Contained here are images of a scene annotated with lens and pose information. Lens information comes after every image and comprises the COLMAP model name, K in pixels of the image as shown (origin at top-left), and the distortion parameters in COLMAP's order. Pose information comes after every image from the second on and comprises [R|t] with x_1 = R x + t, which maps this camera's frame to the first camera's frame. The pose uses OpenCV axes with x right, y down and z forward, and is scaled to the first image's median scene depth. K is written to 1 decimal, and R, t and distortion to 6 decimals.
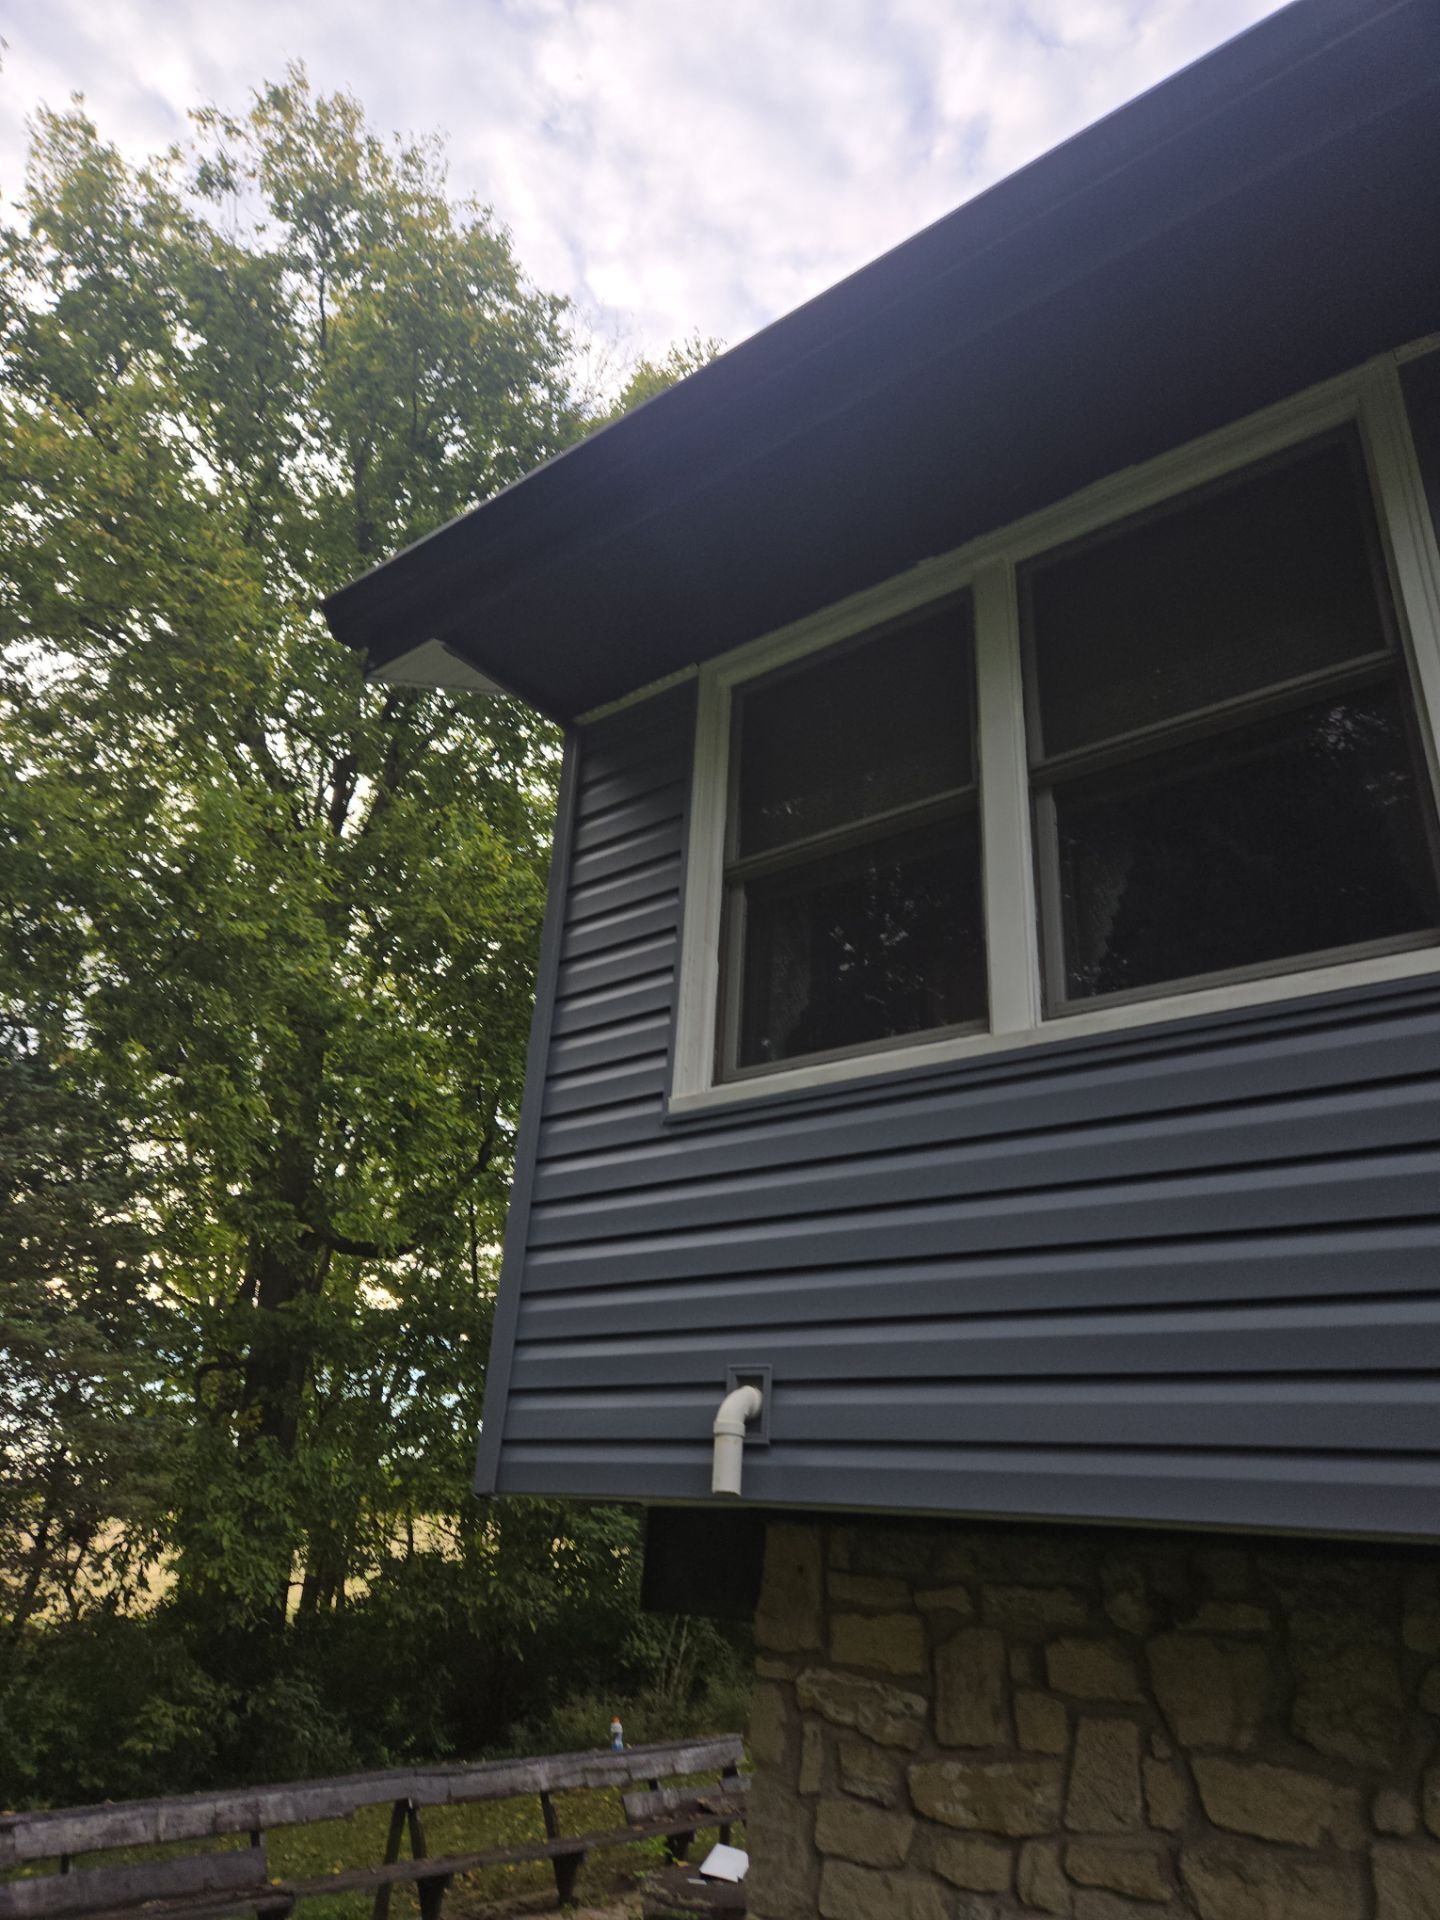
lens RADIAL K [[1305.9, 0, 720.1], [0, 1305.9, 999.6], [0, 0, 1]] dist [0.079983, -0.071516]
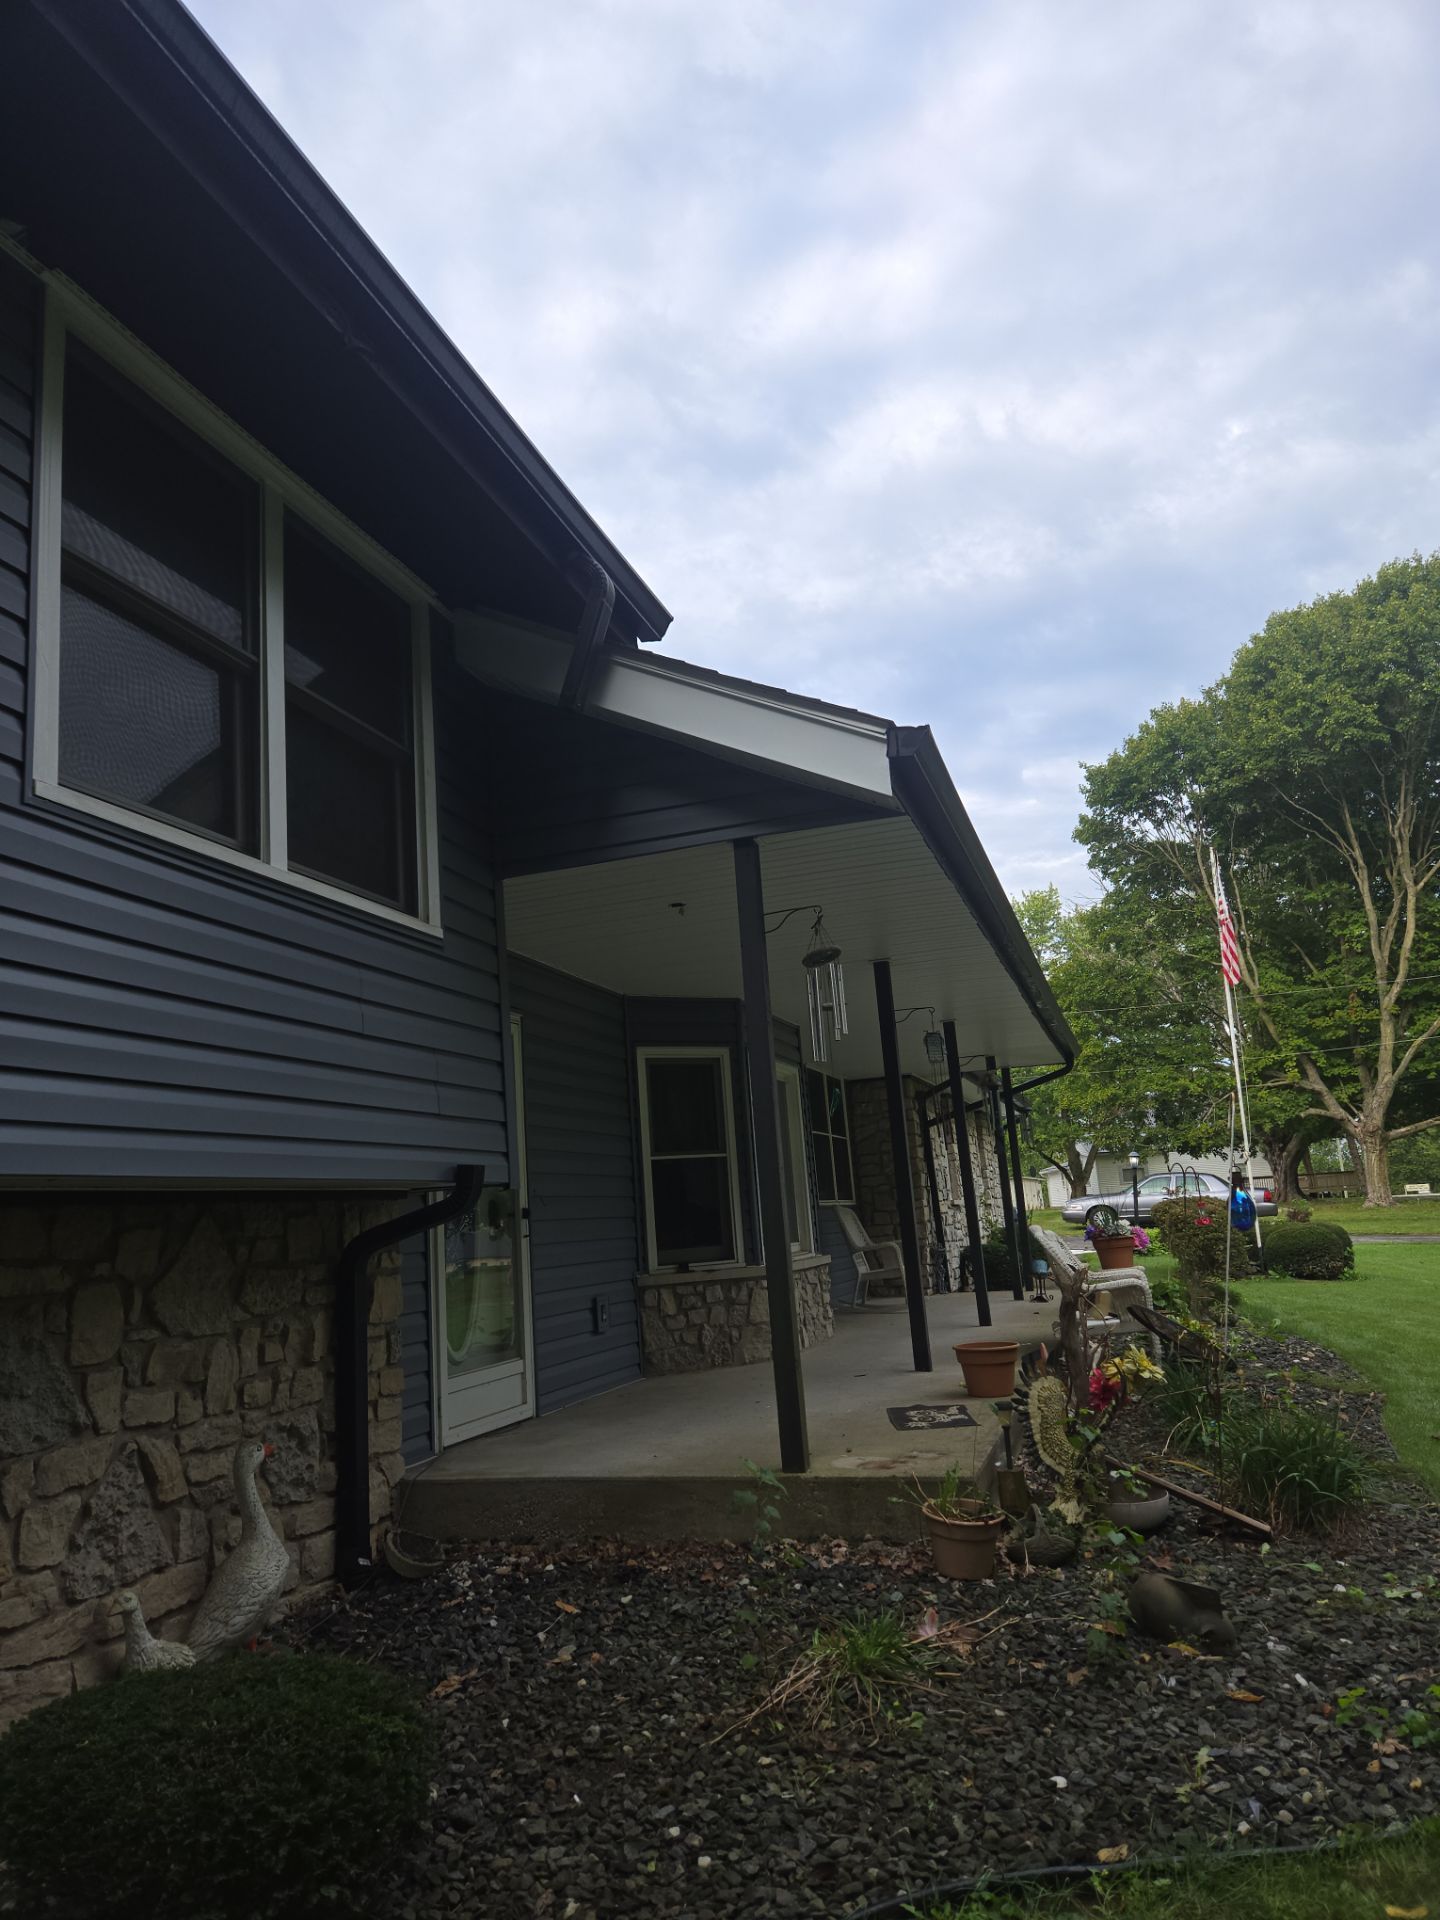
lens RADIAL K [[1258.9, 0, 744.7], [0, 1258.9, 966.1], [0, 0, 1]] dist [0.072211, -0.060303]
pose [[-0.361333, 0.141609, 0.921621, -1.176155], [-0.332799, 0.903716, -0.269336, 0.308581], [-0.871024, -0.404034, -0.279416, 0.834772]]
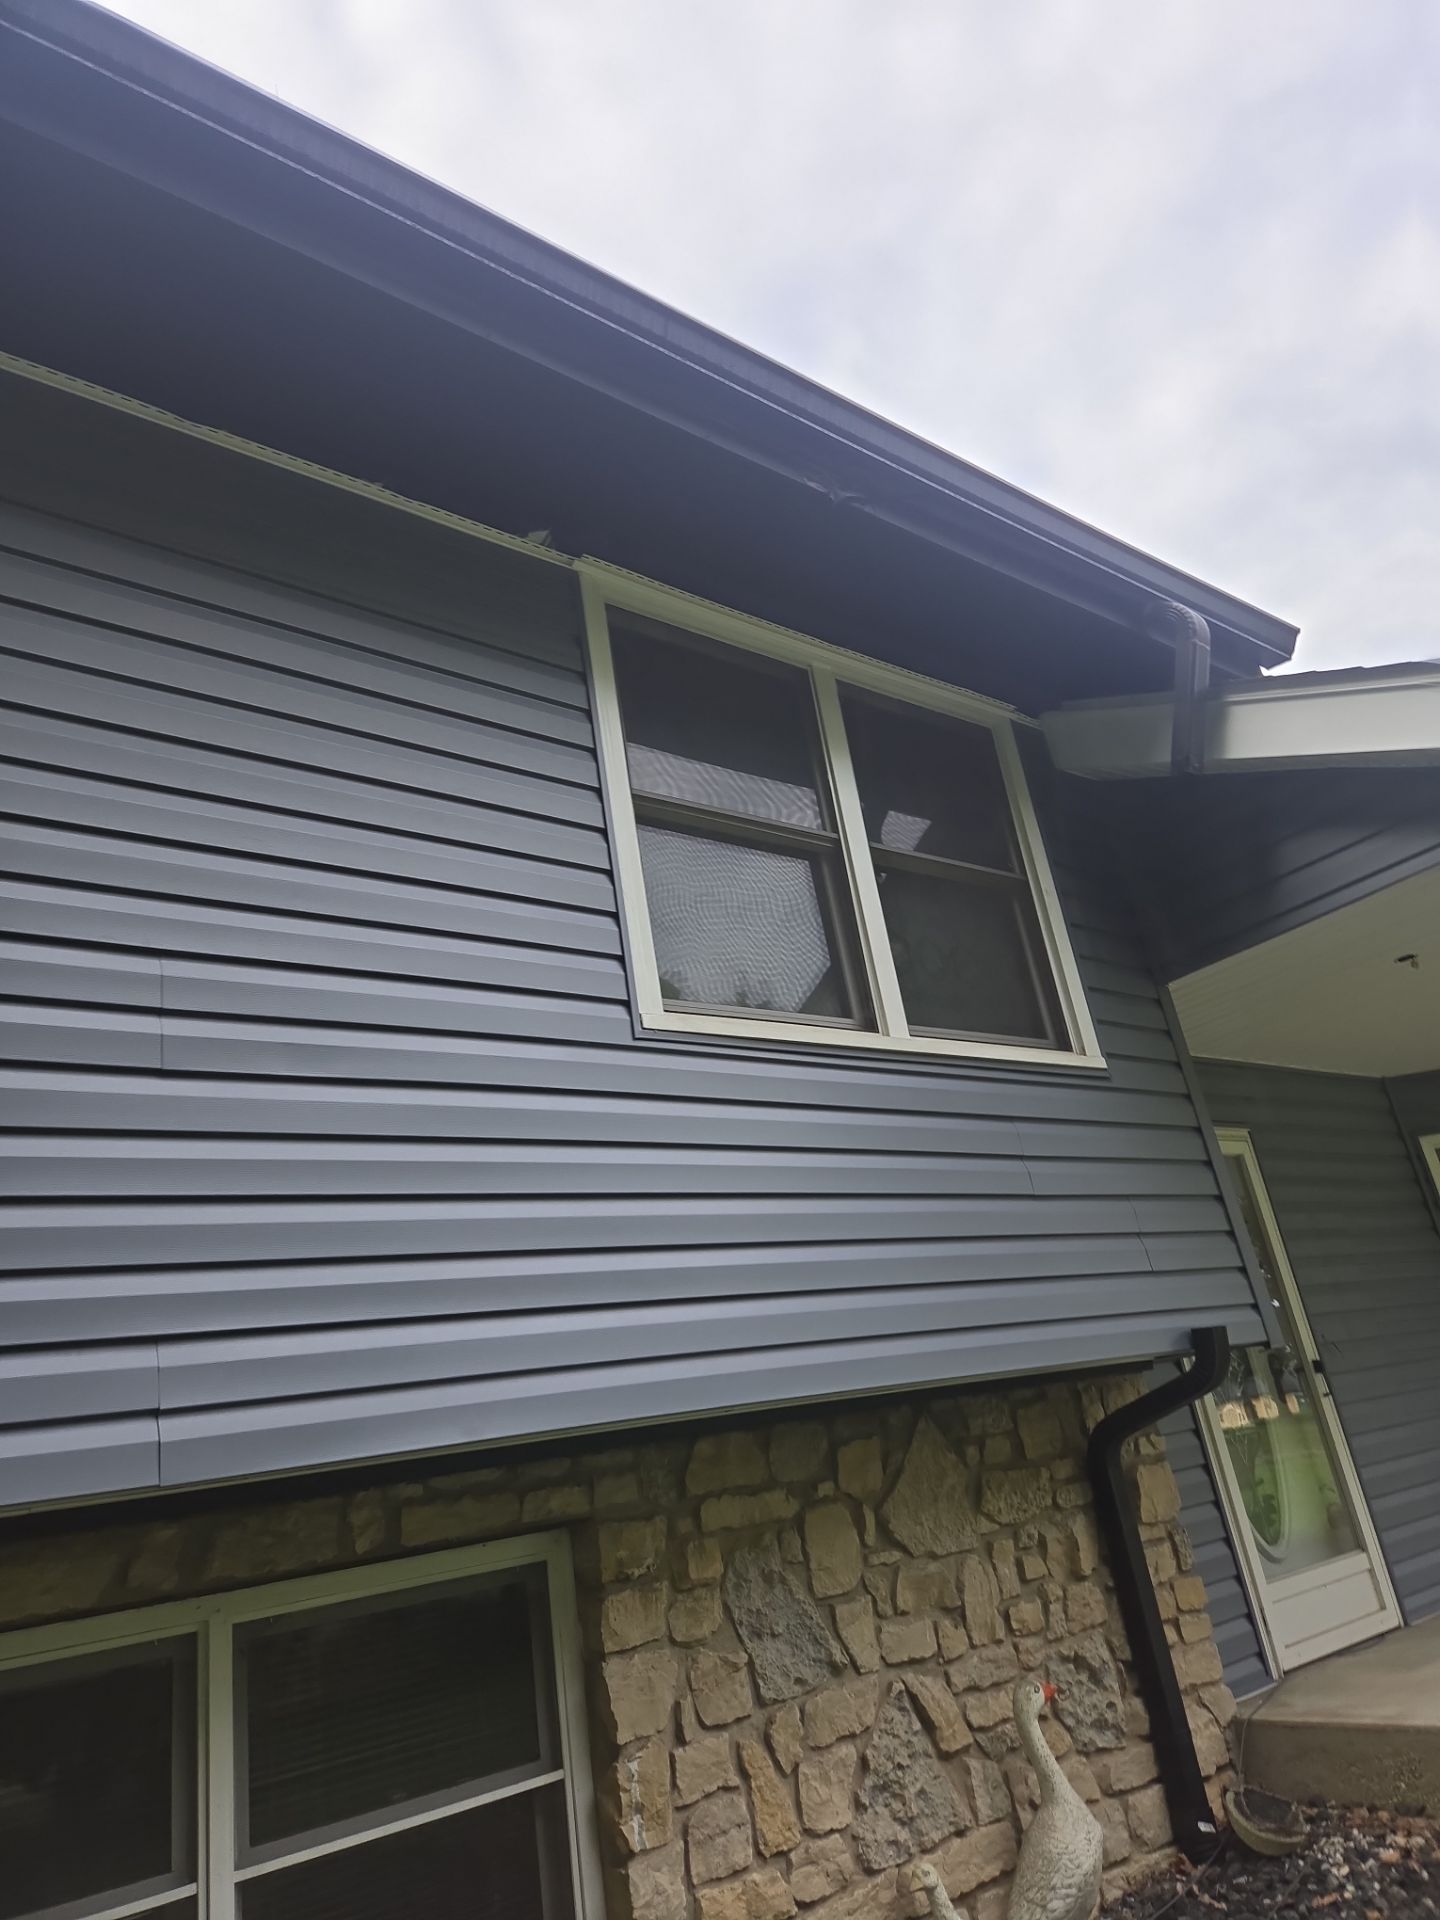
lens RADIAL K [[1258.9, 0, 744.7], [0, 1258.9, 966.1], [0, 0, 1]] dist [0.072211, -0.060303]
pose [[0.239726, 0.248553, 0.938484, -1.018330], [-0.232631, 0.953217, -0.193032, 0.230833], [-0.942557, -0.172045, 0.286332, 0.729066]]
